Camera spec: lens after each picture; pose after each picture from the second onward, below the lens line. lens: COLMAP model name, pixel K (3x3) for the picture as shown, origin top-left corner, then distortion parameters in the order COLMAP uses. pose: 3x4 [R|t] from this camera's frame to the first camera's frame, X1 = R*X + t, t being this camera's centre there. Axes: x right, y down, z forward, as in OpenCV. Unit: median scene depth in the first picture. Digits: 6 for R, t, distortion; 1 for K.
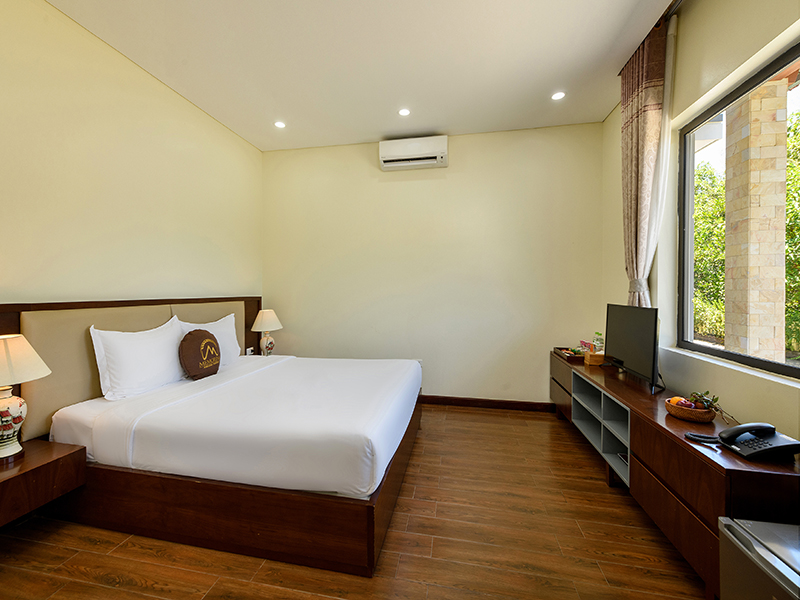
lens RADIAL K [[336.2, 0, 389.8], [0, 336.2, 292.2], [0, 0, 1]] dist [0.000291, 0.000110]
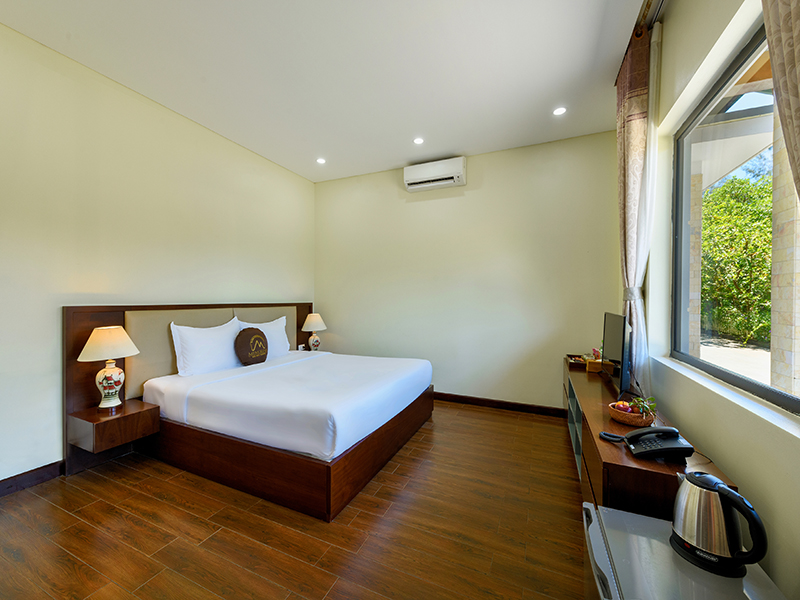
lens RADIAL K [[316.2, 0, 400.0], [0, 316.2, 300.0], [0, 0, 1]] dist [0.003338, 0.000226]
pose [[0.976716, 0.005493, -0.214465, 0.290861], [-0.005541, 0.999985, 0.000377, 0.001486], [0.214464, 0.000820, 0.976732, -0.074964]]
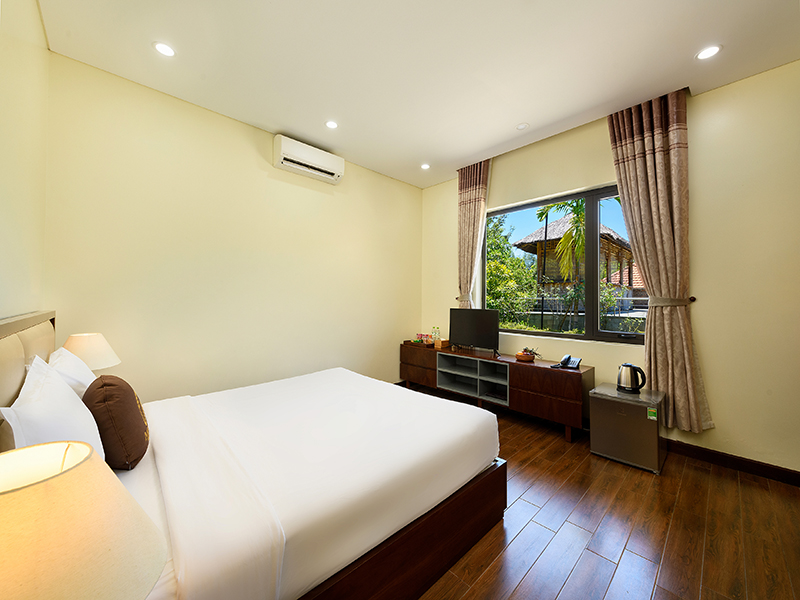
lens RADIAL K [[312.9, 0, 401.9], [0, 312.9, 296.5], [0, 0, 1]] dist [0.000252, 0.000028]
pose [[0.566457, 0.009655, 0.824035, -0.834501], [-0.001074, 0.999939, -0.010978, -0.006721], [-0.824091, 0.005334, 0.566433, 0.396880]]
